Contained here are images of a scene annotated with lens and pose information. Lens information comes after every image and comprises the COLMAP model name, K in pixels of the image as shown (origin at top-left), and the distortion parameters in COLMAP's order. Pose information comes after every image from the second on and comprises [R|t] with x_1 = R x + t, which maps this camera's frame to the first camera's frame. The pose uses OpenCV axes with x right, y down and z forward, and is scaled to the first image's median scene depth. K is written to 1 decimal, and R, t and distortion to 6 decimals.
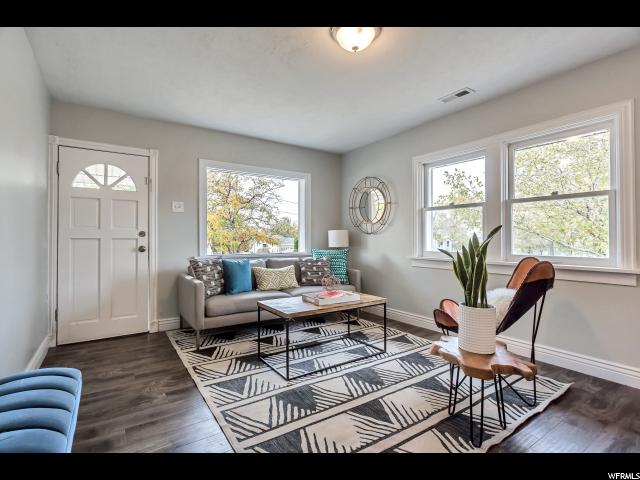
lens RADIAL K [[321.3, 0, 321.5], [0, 321.3, 245.0], [0, 0, 1]] dist [0.009267, -0.000119]
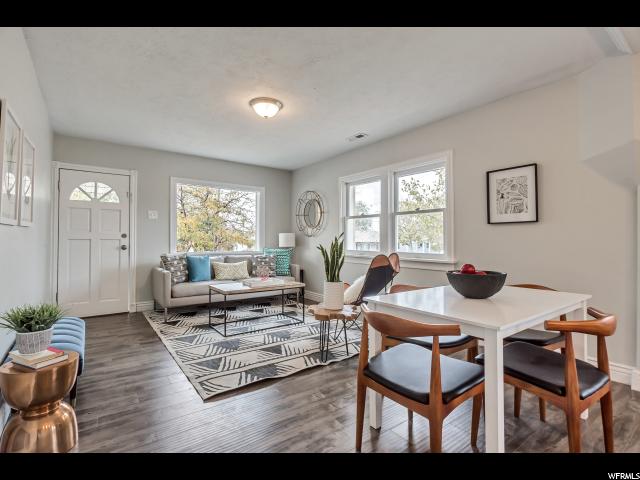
lens RADIAL K [[321.3, 0, 319.1], [0, 321.3, 245.3], [0, 0, 1]] dist [0.009267, -0.000119]
pose [[0.999366, 0.003570, 0.035415, 0.188332], [-0.003408, 0.999983, -0.004630, 0.007335], [-0.035431, 0.004507, 0.999362, -0.335152]]
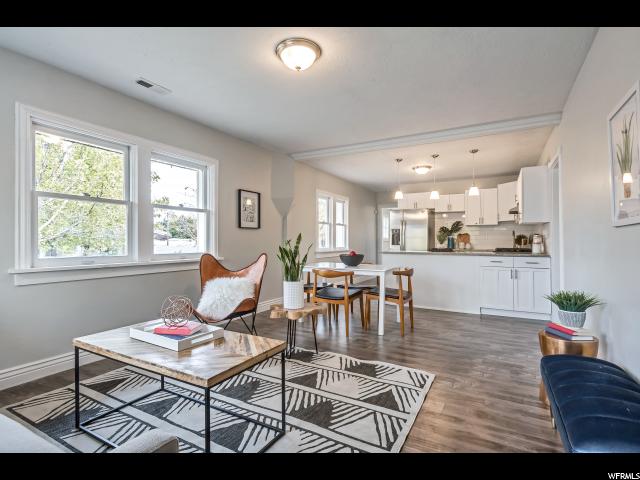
lens RADIAL K [[321.3, 0, 319.8], [0, 321.3, 239.8], [0, 0, 1]] dist [0.009267, -0.000119]
pose [[-0.447981, 0.004247, 0.894033, -0.561653], [0.015732, 0.999871, 0.003134, -0.012839], [-0.893905, 0.015469, -0.447990, 0.876138]]
